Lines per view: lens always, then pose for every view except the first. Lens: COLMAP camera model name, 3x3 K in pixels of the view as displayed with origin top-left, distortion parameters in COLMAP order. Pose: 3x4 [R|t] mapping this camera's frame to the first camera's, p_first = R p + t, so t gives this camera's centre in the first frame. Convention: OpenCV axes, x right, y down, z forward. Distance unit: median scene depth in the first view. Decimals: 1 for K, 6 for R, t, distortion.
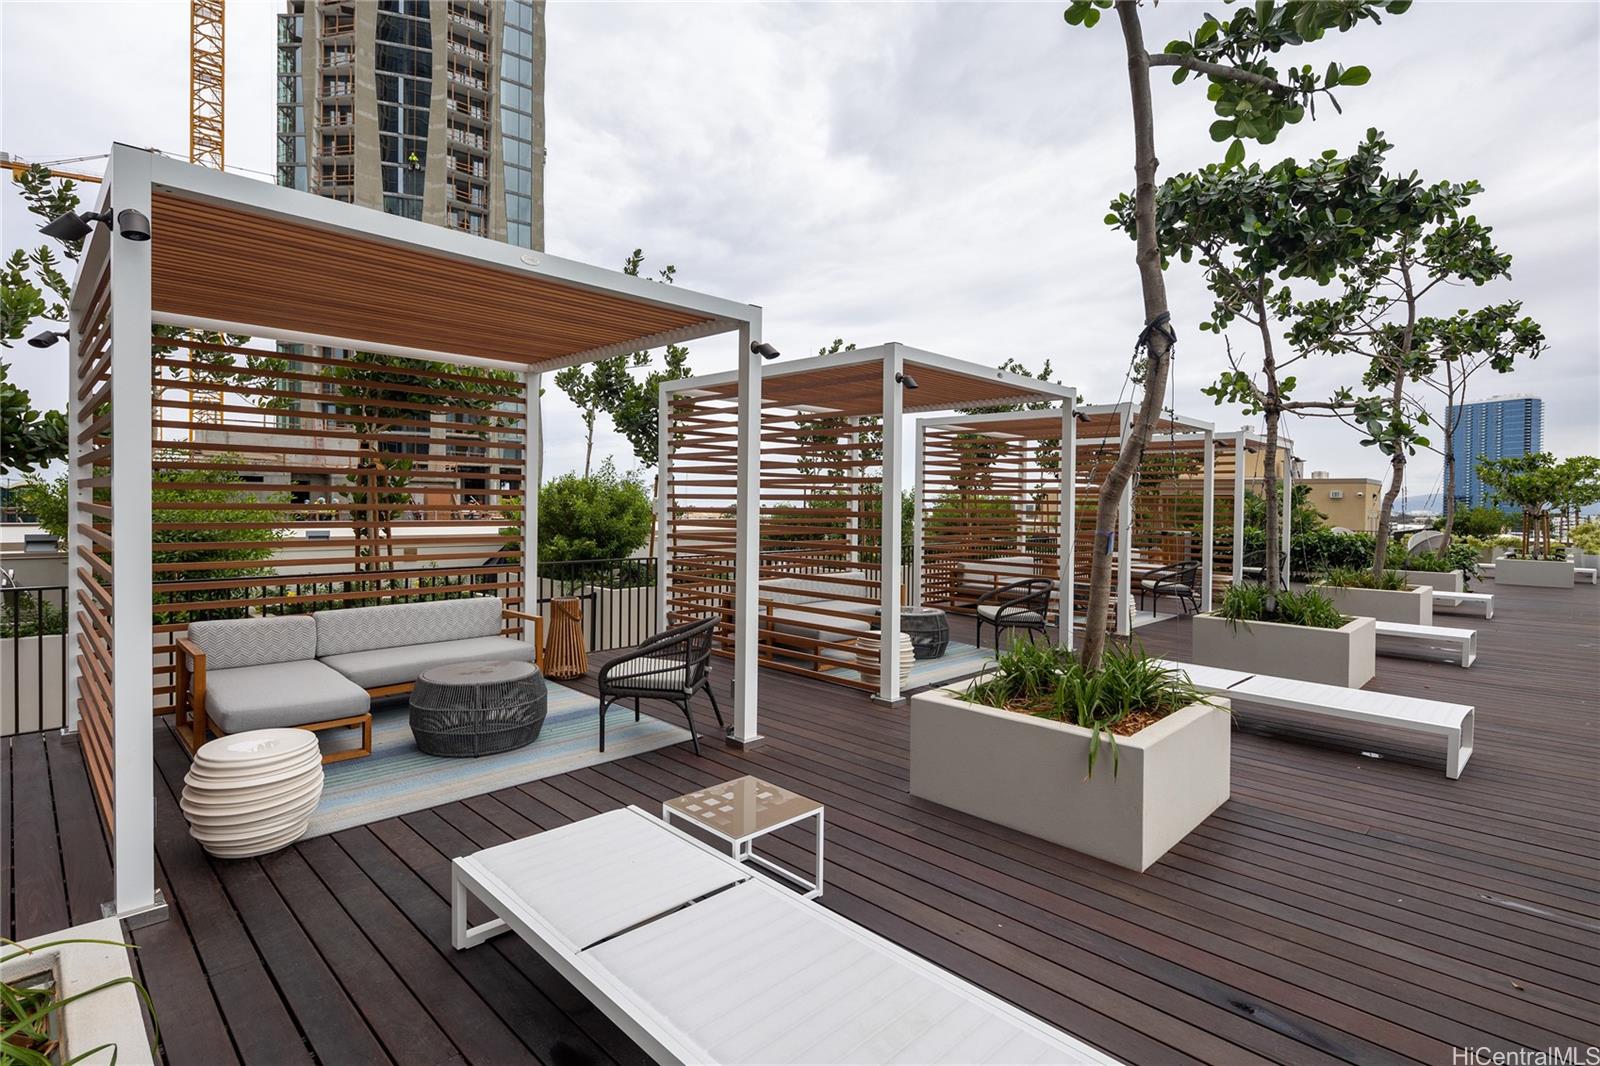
lens RADIAL K [[778.1, 0, 799.9], [0, 778.1, 530.9], [0, 0, 1]] dist [0.000069, -0.001830]
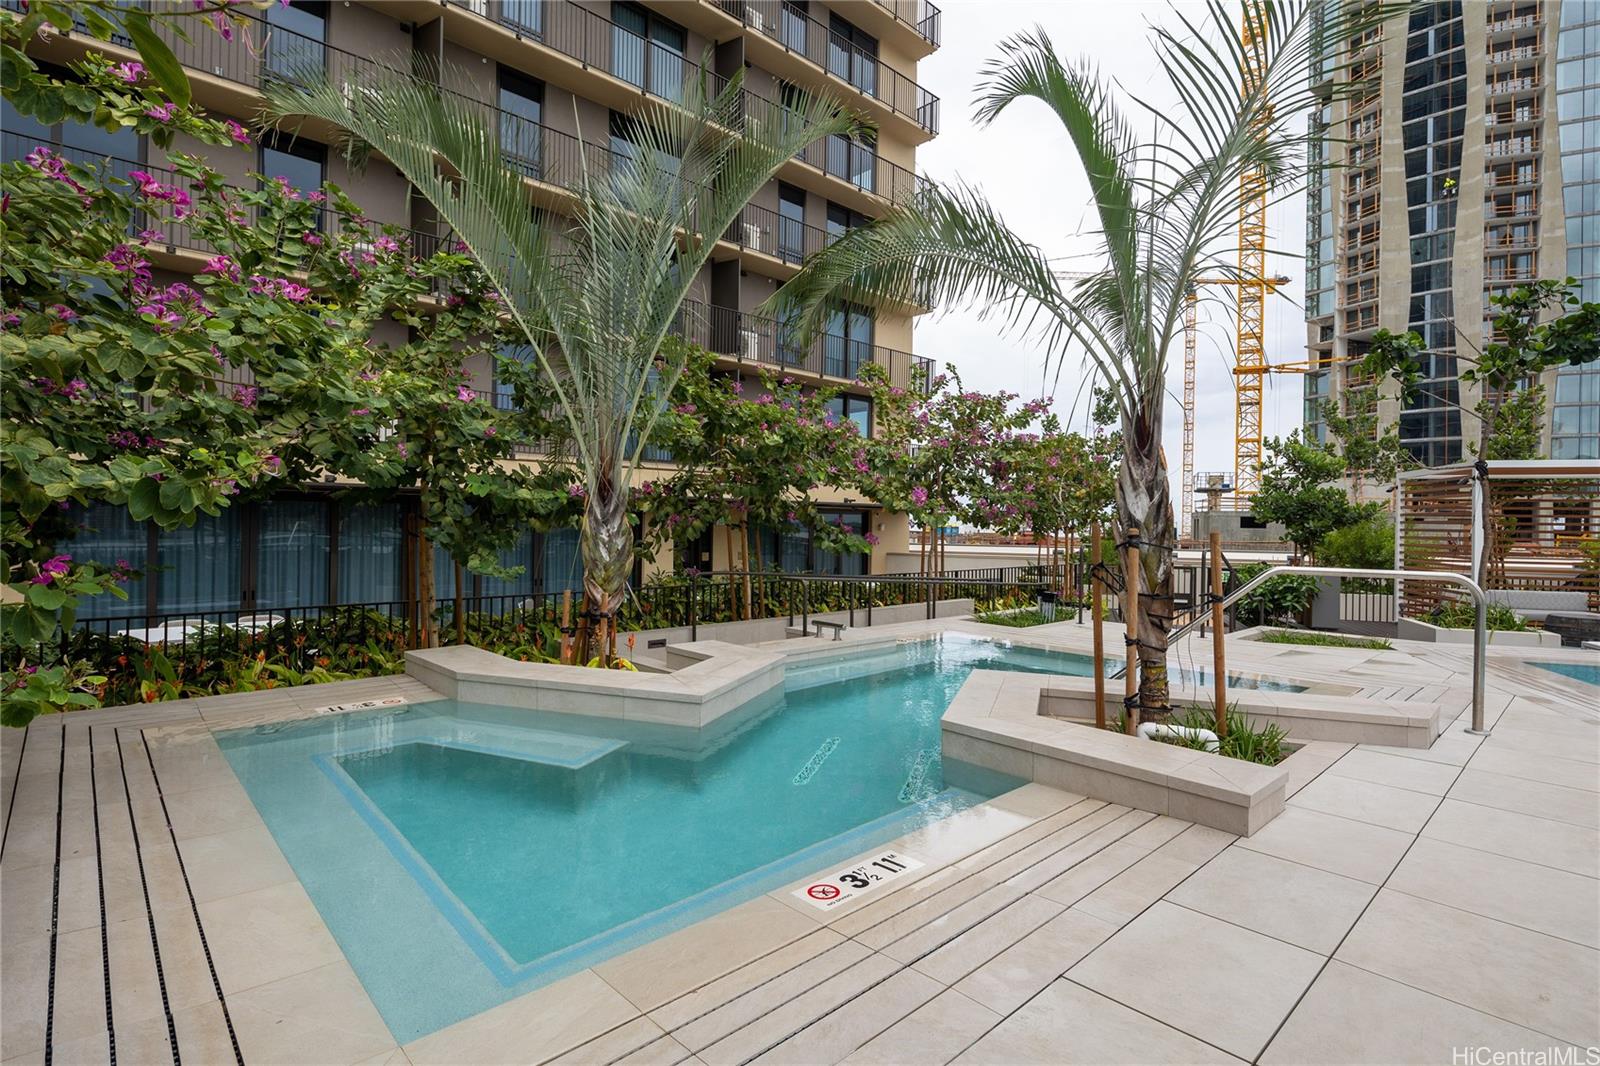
lens RADIAL K [[778.1, 0, 799.1], [0, 778.1, 544.4], [0, 0, 1]] dist [0.000069, -0.001830]
pose [[0.398686, -0.003151, -0.917082, 0.083779], [-0.024056, 0.999614, -0.013892, 0.004562], [0.916772, 0.027600, 0.398456, -0.138417]]
